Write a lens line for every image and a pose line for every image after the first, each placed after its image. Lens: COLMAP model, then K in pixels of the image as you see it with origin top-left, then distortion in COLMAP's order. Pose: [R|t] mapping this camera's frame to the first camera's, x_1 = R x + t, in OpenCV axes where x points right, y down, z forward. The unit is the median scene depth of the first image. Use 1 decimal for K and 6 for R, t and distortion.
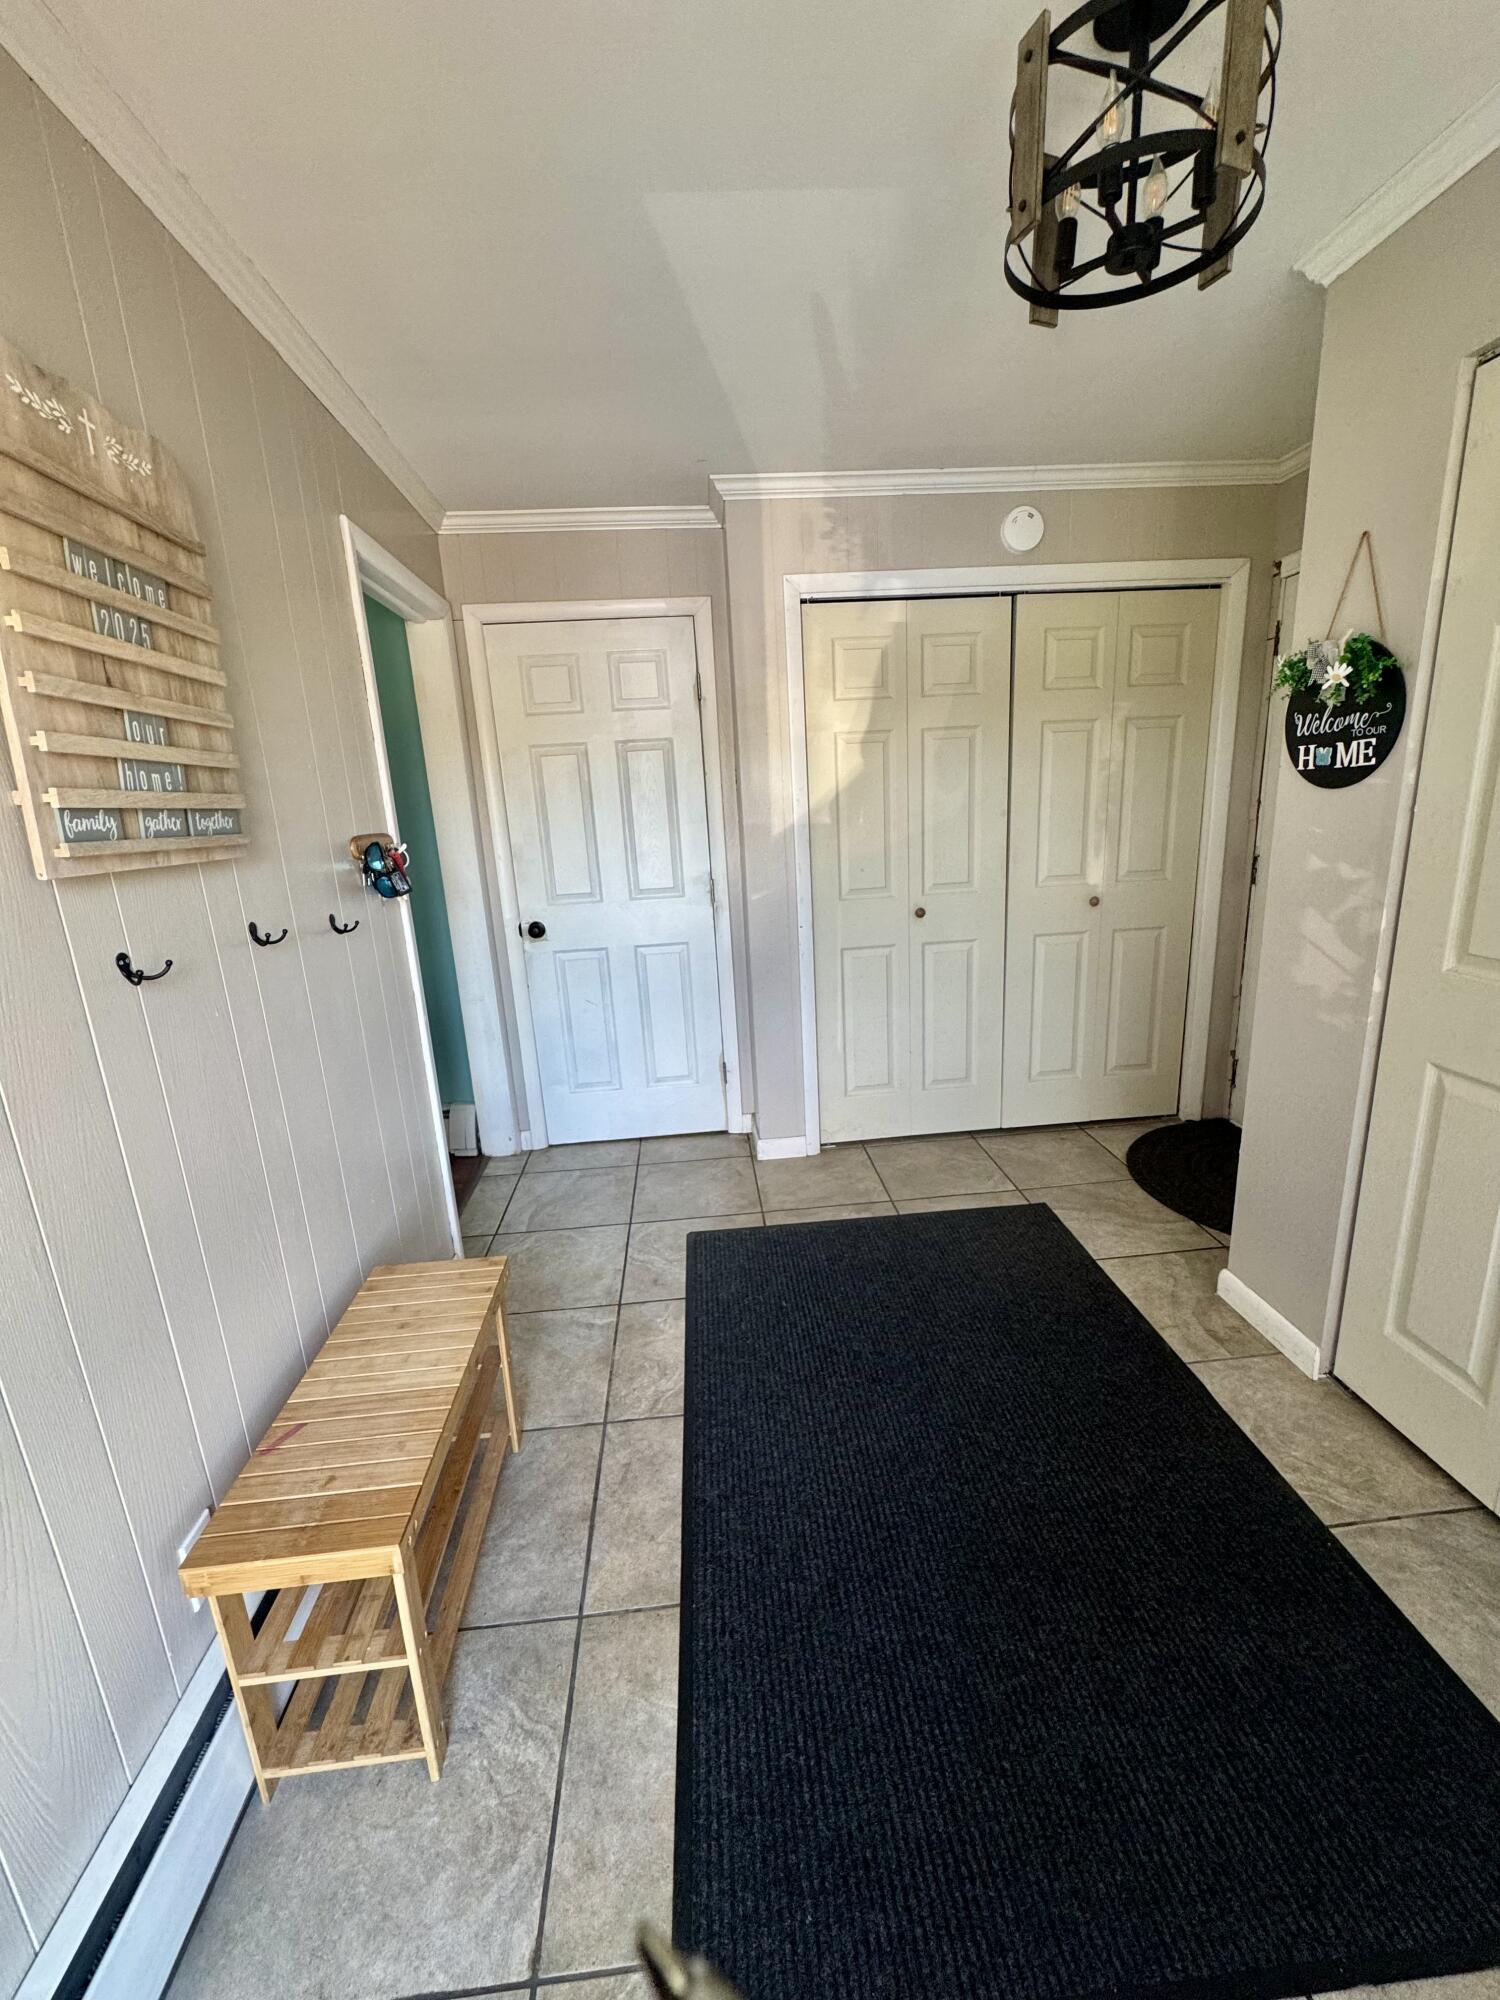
lens RADIAL K [[795.2, 0, 755.9], [0, 795.2, 992.3], [0, 0, 1]] dist [-0.003070, 0.000810]
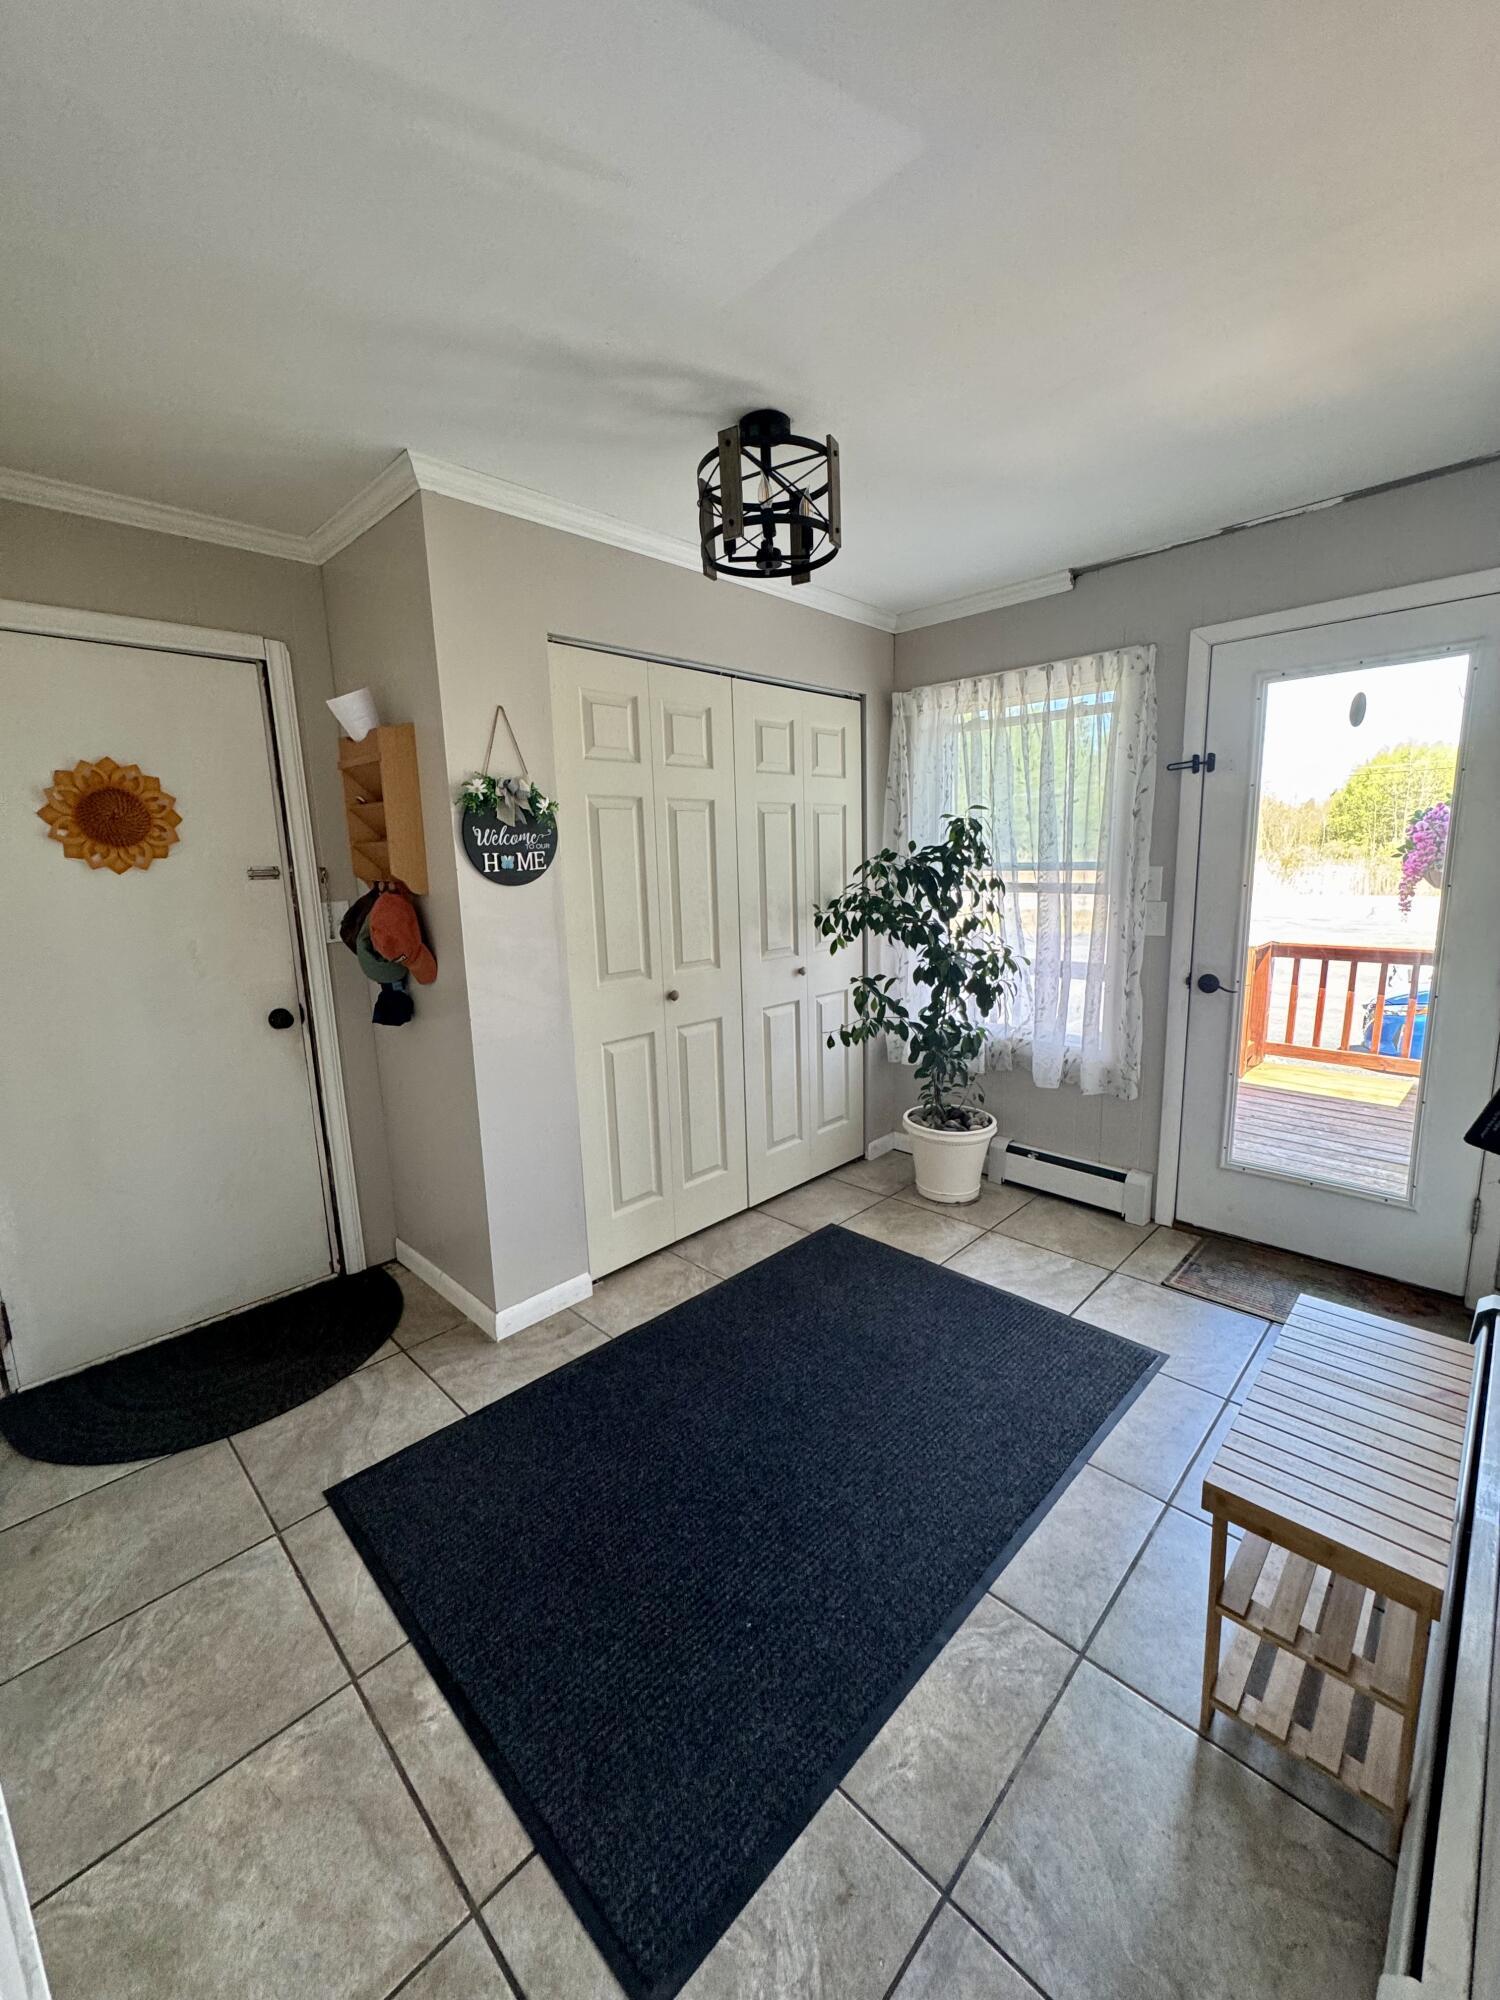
lens RADIAL K [[795.2, 0, 745.1], [0, 795.2, 991.8], [0, 0, 1]] dist [-0.003070, 0.000810]
pose [[-0.637148, -0.061746, 0.768264, -0.542867], [0.244006, 0.929355, 0.277055, -0.349310], [-0.731097, 0.363987, -0.577070, 1.479255]]
